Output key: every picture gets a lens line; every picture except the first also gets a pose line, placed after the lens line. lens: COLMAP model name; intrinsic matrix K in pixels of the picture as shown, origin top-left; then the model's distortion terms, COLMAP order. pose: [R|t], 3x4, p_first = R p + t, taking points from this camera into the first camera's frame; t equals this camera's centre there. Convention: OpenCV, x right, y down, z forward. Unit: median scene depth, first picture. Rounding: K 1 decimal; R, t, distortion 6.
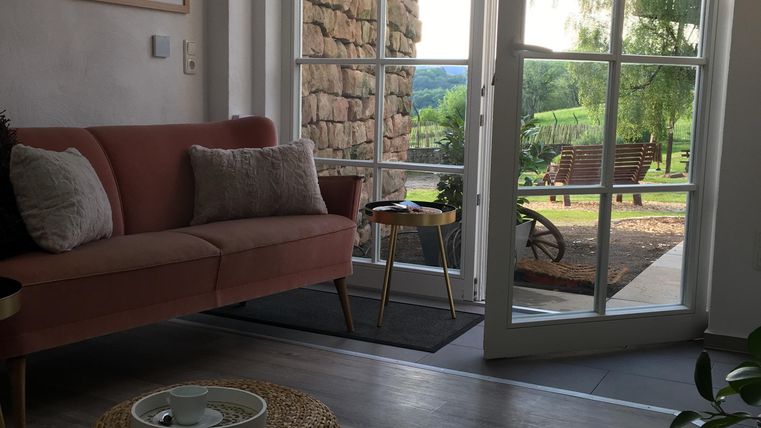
lens RADIAL K [[818.7, 0, 380.5], [0, 818.7, 214.0], [0, 0, 1]] dist [0.008608, -0.028521]
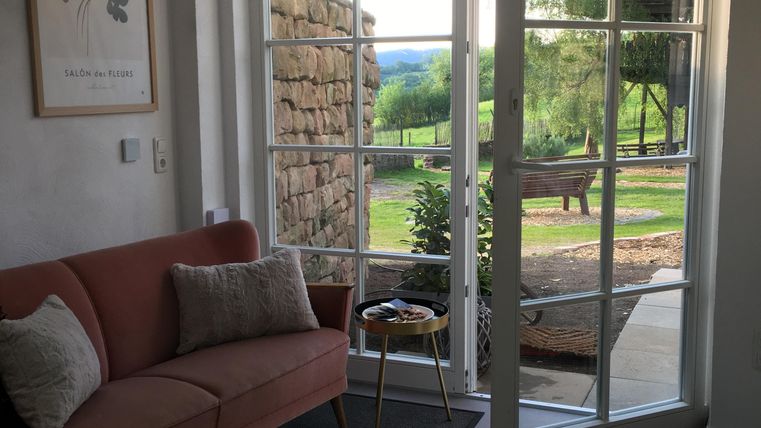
lens RADIAL K [[818.7, 0, 380.5], [0, 818.7, 214.0], [0, 0, 1]] dist [0.008608, -0.028521]
pose [[0.996590, -0.042062, 0.070986, -0.048188], [0.041937, 0.999115, 0.003239, -0.116284], [-0.071059, -0.000251, 0.997472, 0.031063]]
